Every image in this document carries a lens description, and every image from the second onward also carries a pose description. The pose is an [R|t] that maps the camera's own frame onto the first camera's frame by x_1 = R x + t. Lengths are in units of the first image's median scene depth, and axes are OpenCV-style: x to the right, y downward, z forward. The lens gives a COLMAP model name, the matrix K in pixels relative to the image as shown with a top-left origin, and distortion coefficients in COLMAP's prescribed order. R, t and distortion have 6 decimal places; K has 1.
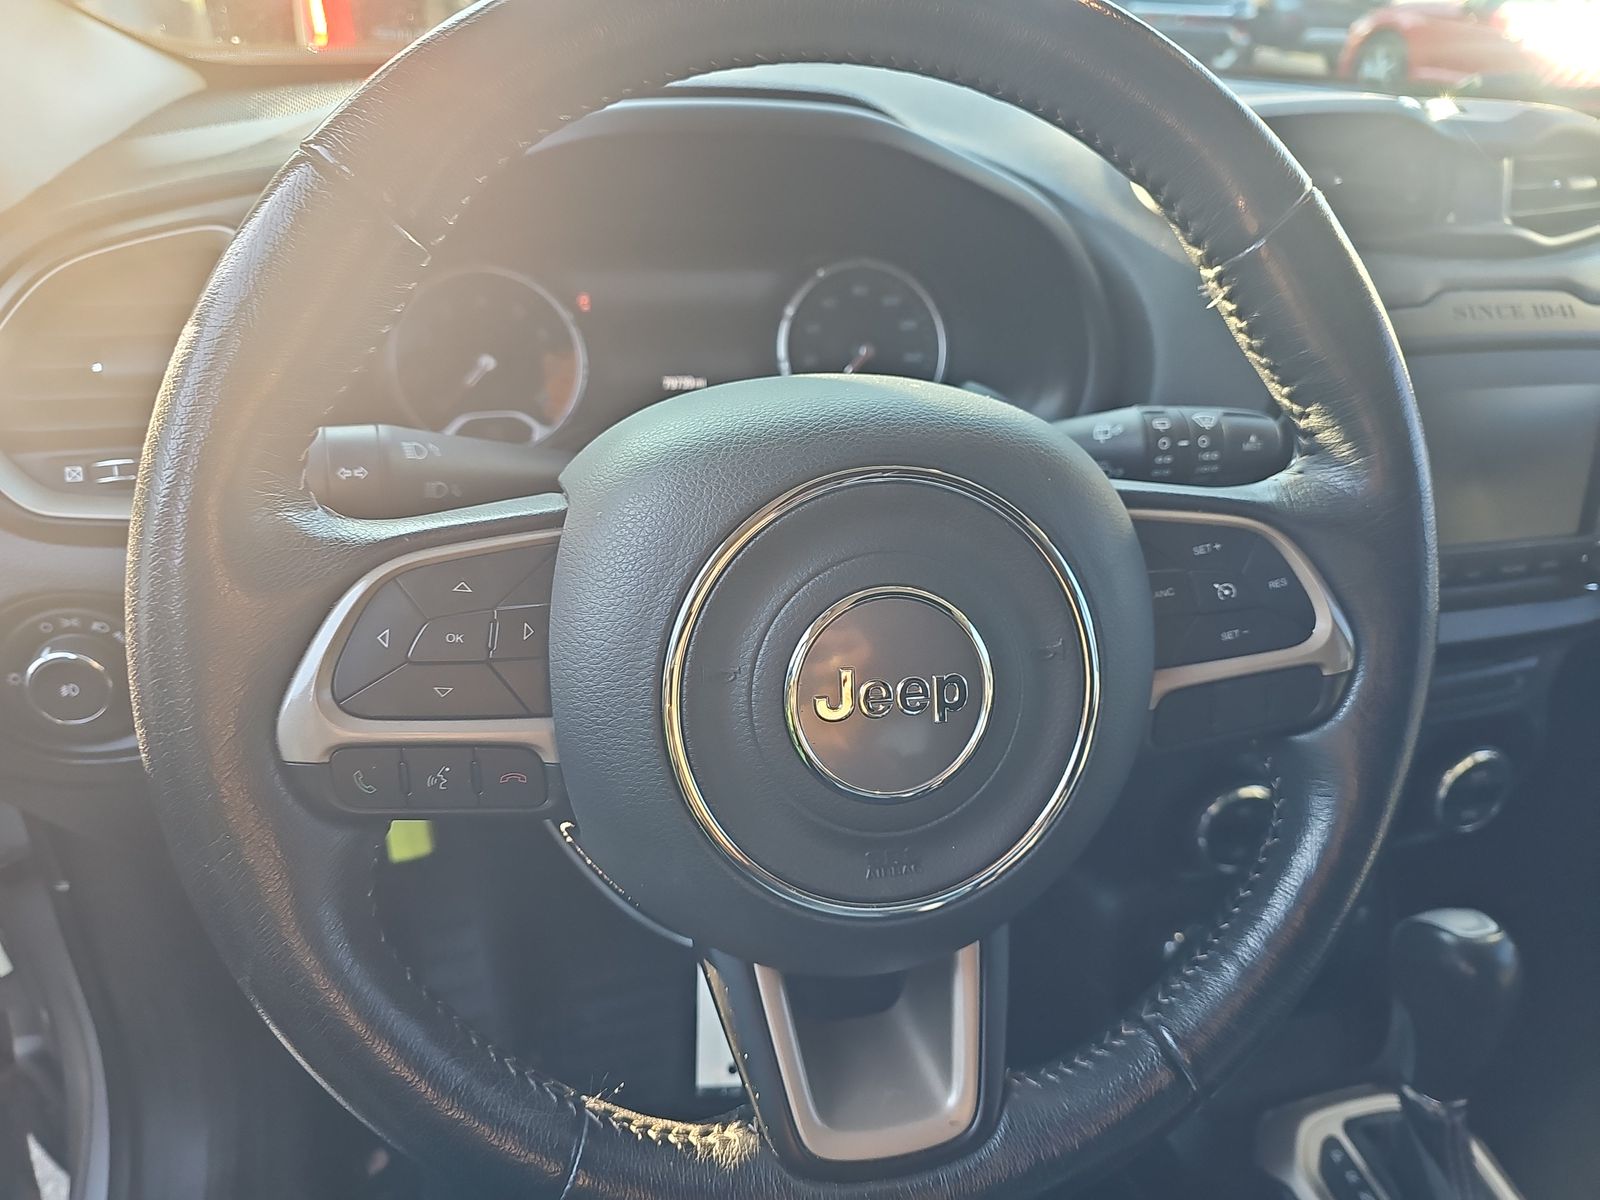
lens RADIAL K [[1097.1, 0, 805.7], [0, 1097.1, 619.3], [0, 0, 1]] dist [0.005264, -0.027507]
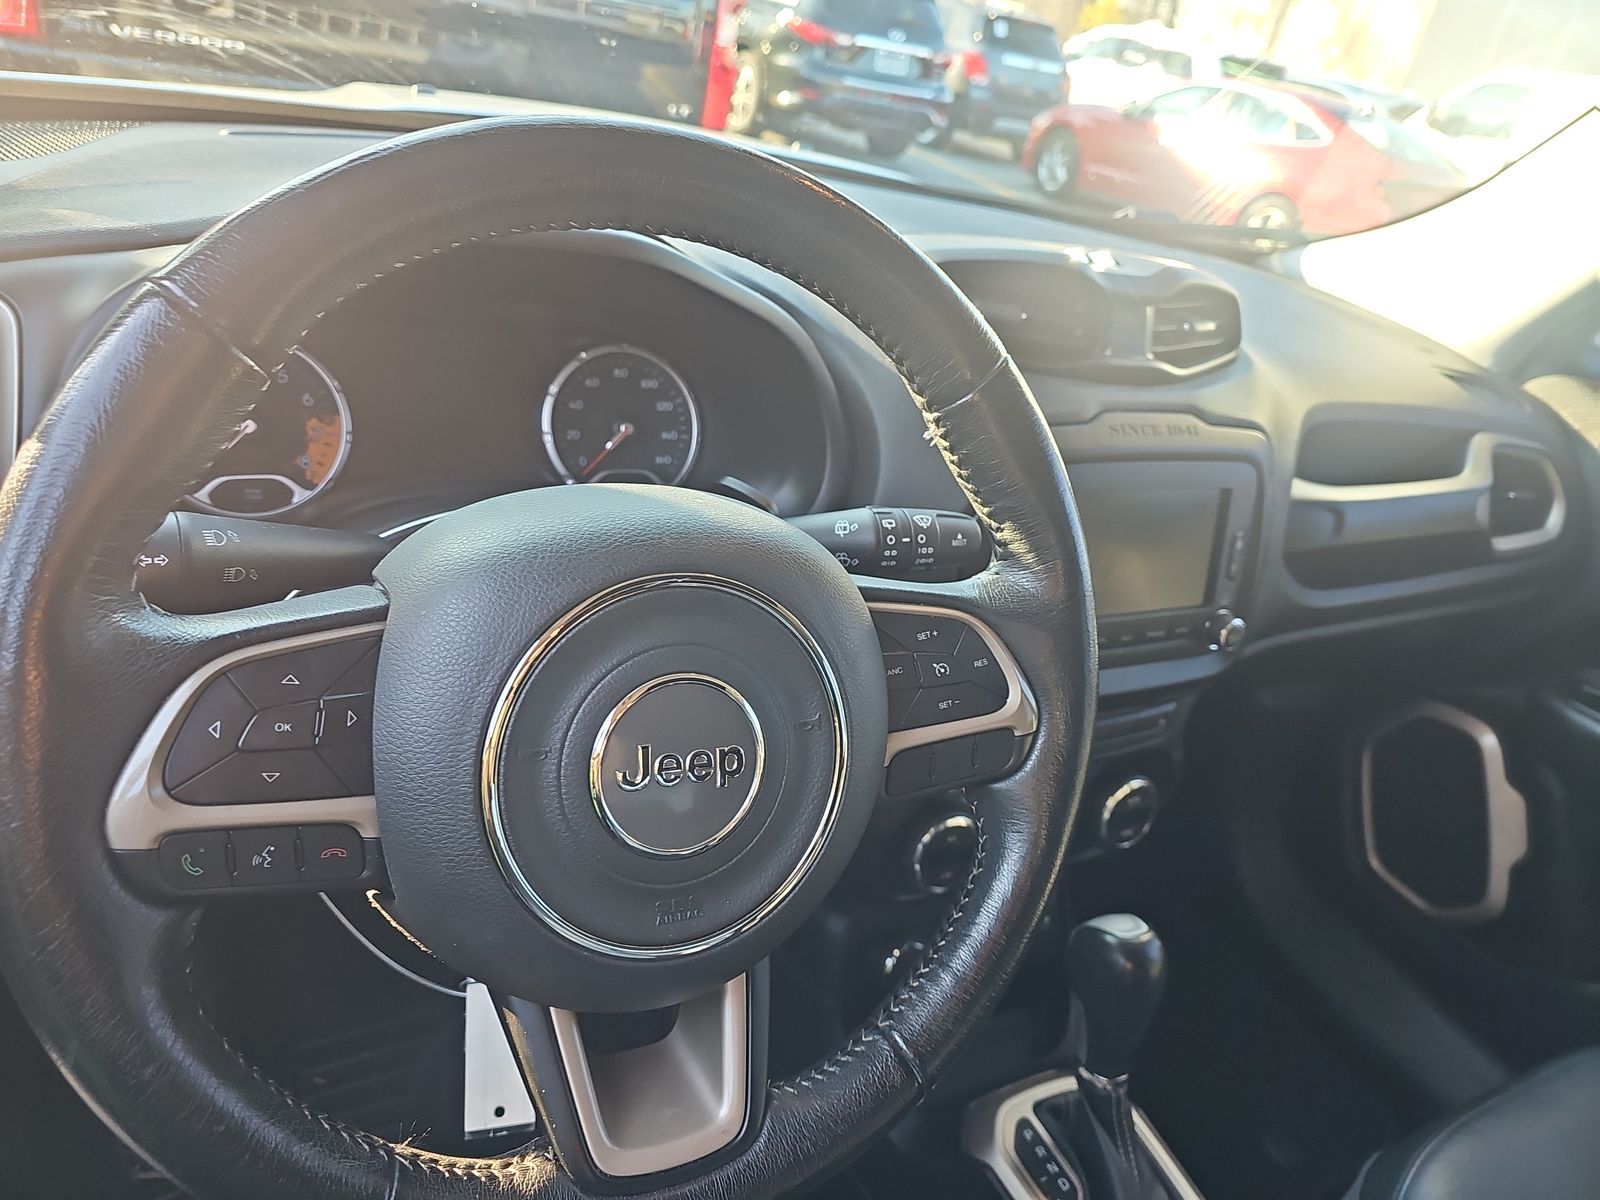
lens RADIAL K [[1113.6, 0, 805.4], [0, 1113.6, 603.6], [0, 0, 1]] dist [0.032721, -0.063439]
pose [[0.966545, 0.008615, 0.256352, -0.087755], [-0.000274, 0.999470, -0.032553, -0.058221], [-0.256496, 0.031394, 0.966035, -0.175081]]
